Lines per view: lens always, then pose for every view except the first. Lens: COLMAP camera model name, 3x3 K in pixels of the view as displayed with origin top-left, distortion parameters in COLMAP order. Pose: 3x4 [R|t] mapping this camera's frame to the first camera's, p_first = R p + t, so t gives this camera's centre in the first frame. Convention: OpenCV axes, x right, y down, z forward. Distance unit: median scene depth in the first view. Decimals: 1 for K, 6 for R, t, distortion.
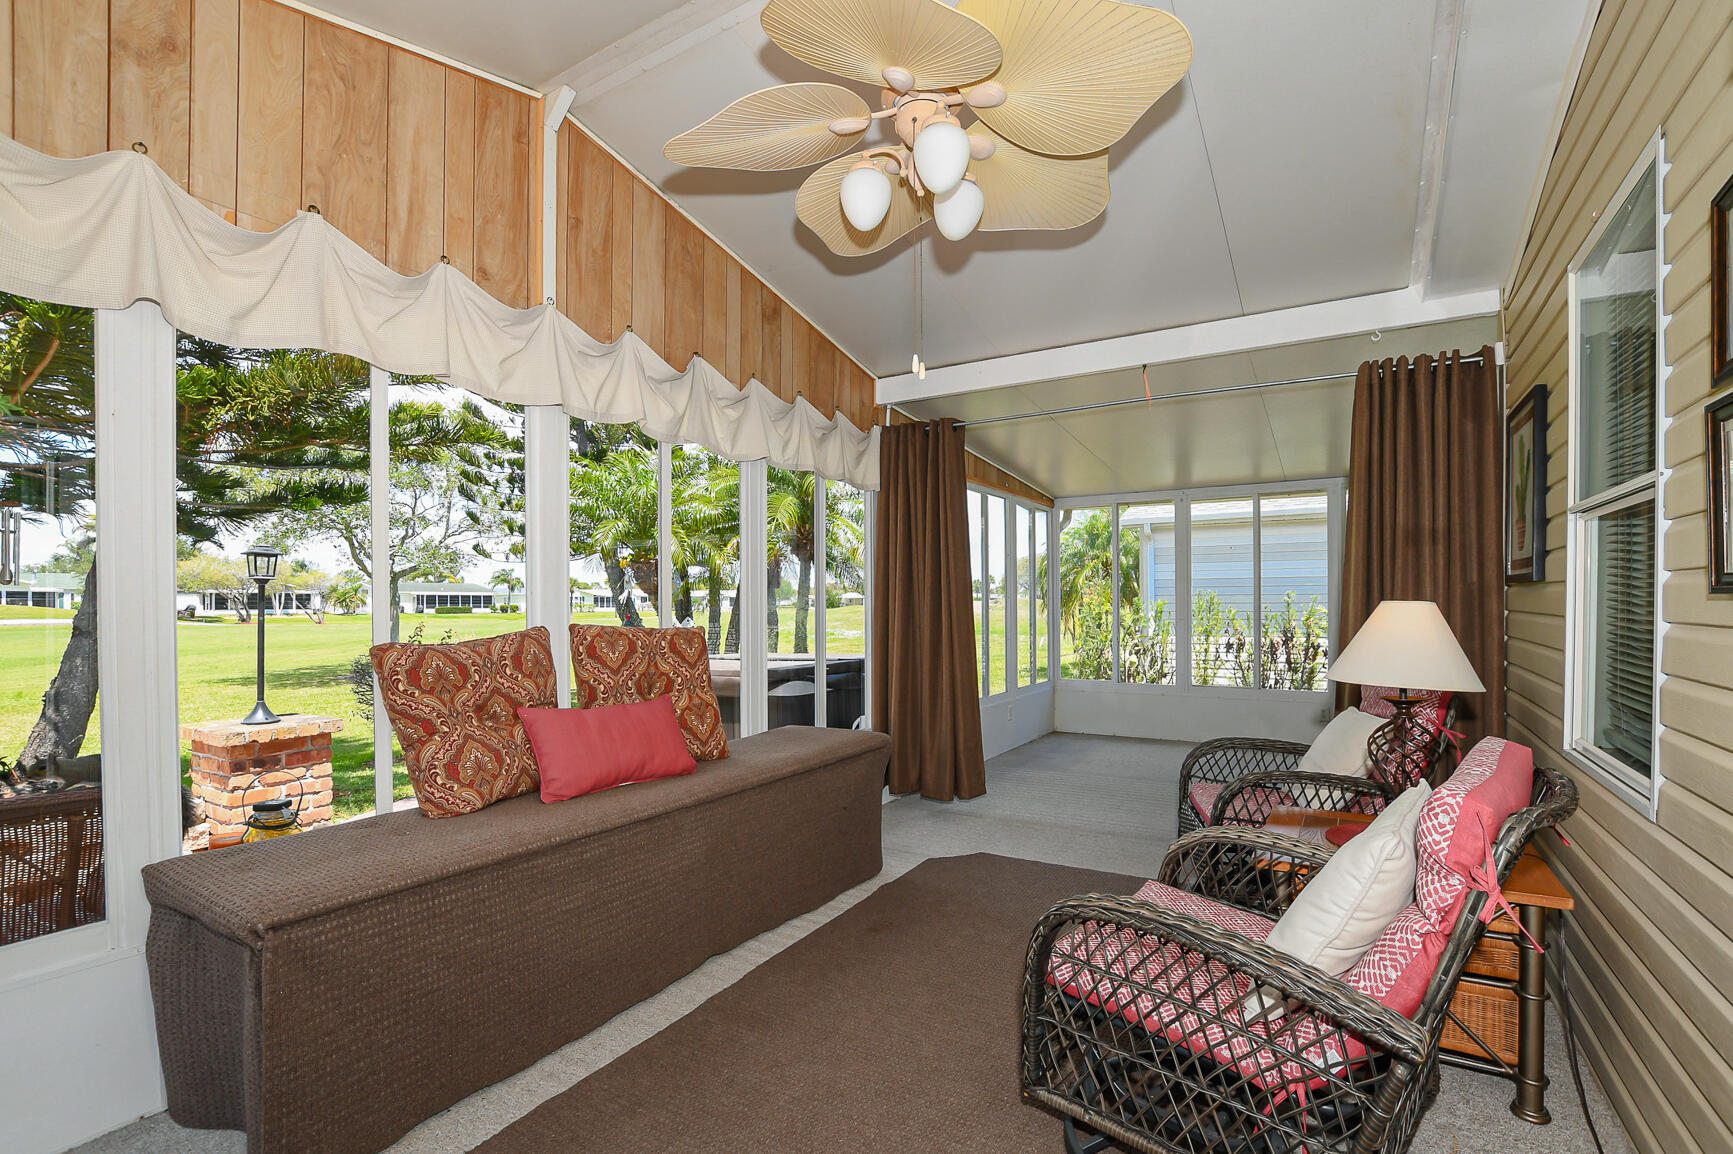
lens RADIAL K [[795.8, 0, 901.3], [0, 795.8, 589.2], [0, 0, 1]] dist [-0.025425, 0.001140]
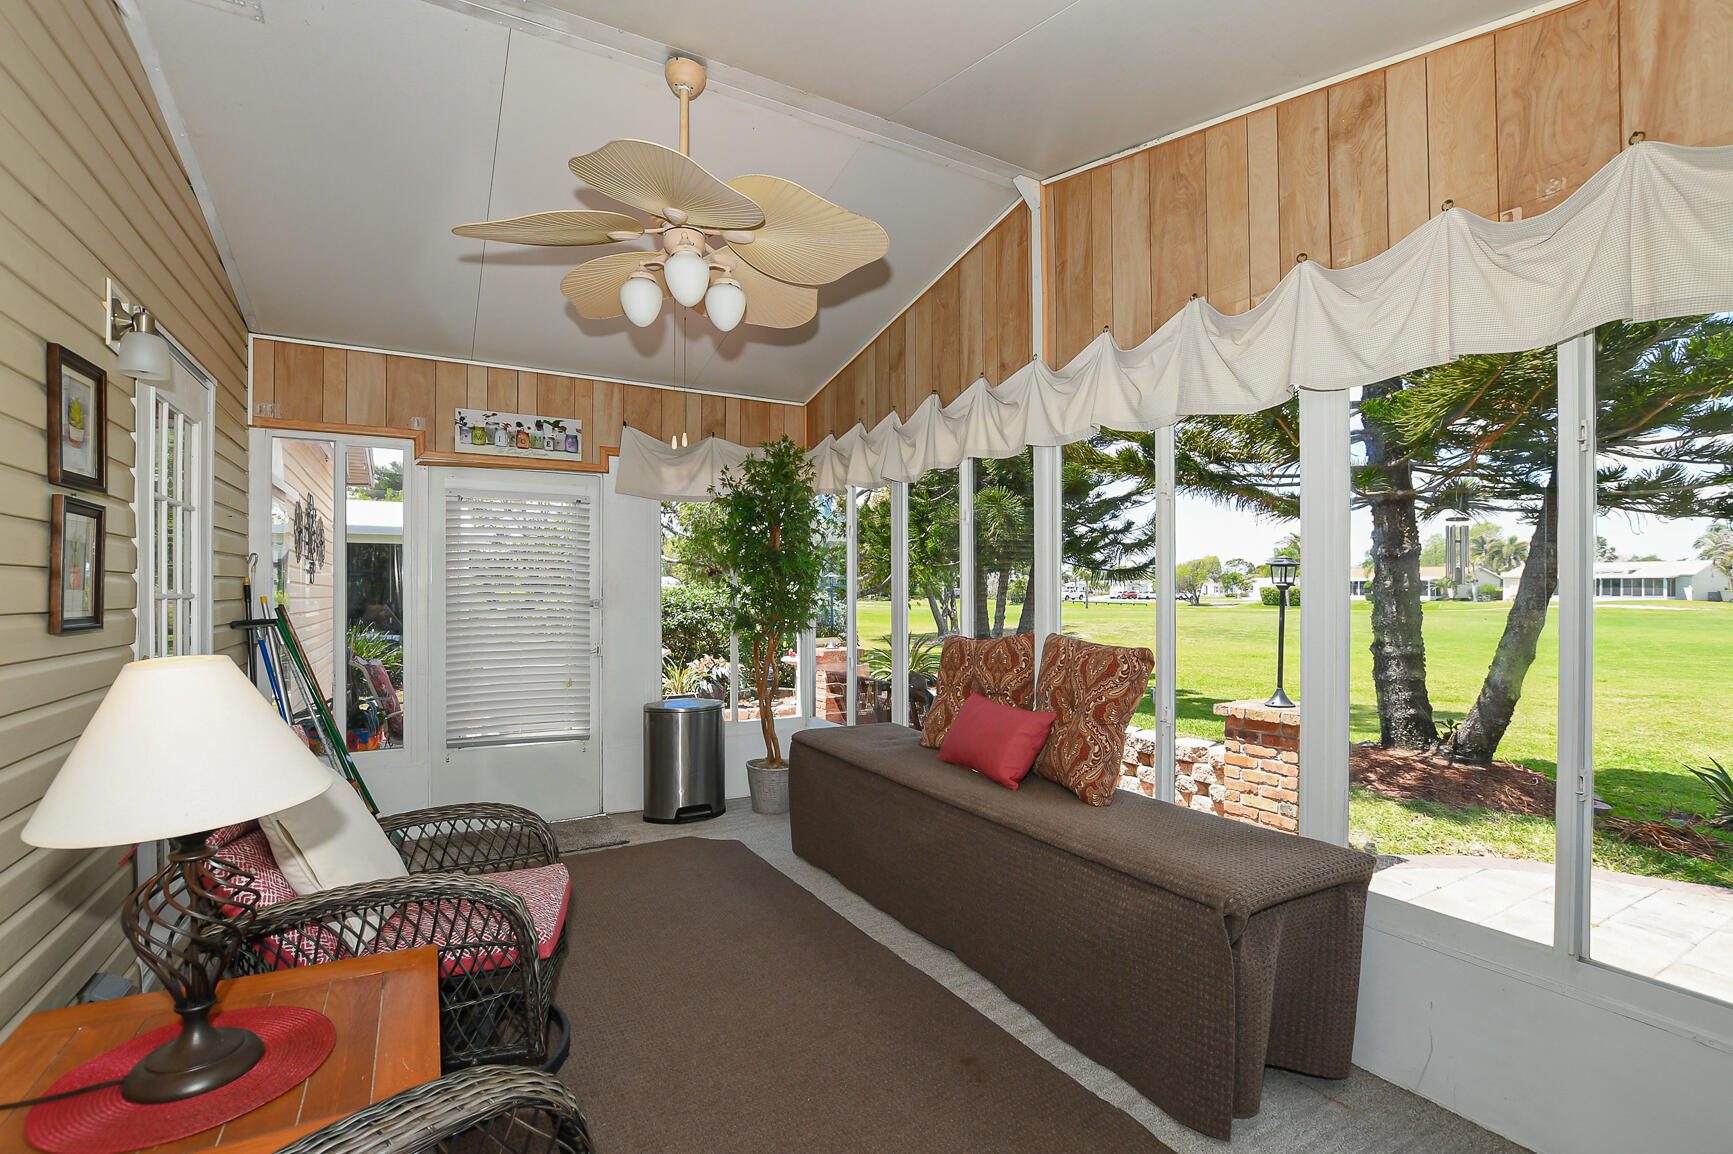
lens RADIAL K [[795.8, 0, 901.3], [0, 795.8, 589.2], [0, 0, 1]] dist [-0.025425, 0.001140]
pose [[-0.488758, 0.002566, -0.872416, 0.597805], [0.011827, 0.999923, -0.003685, -0.015121], [0.872339, -0.012120, -0.488750, 1.220733]]
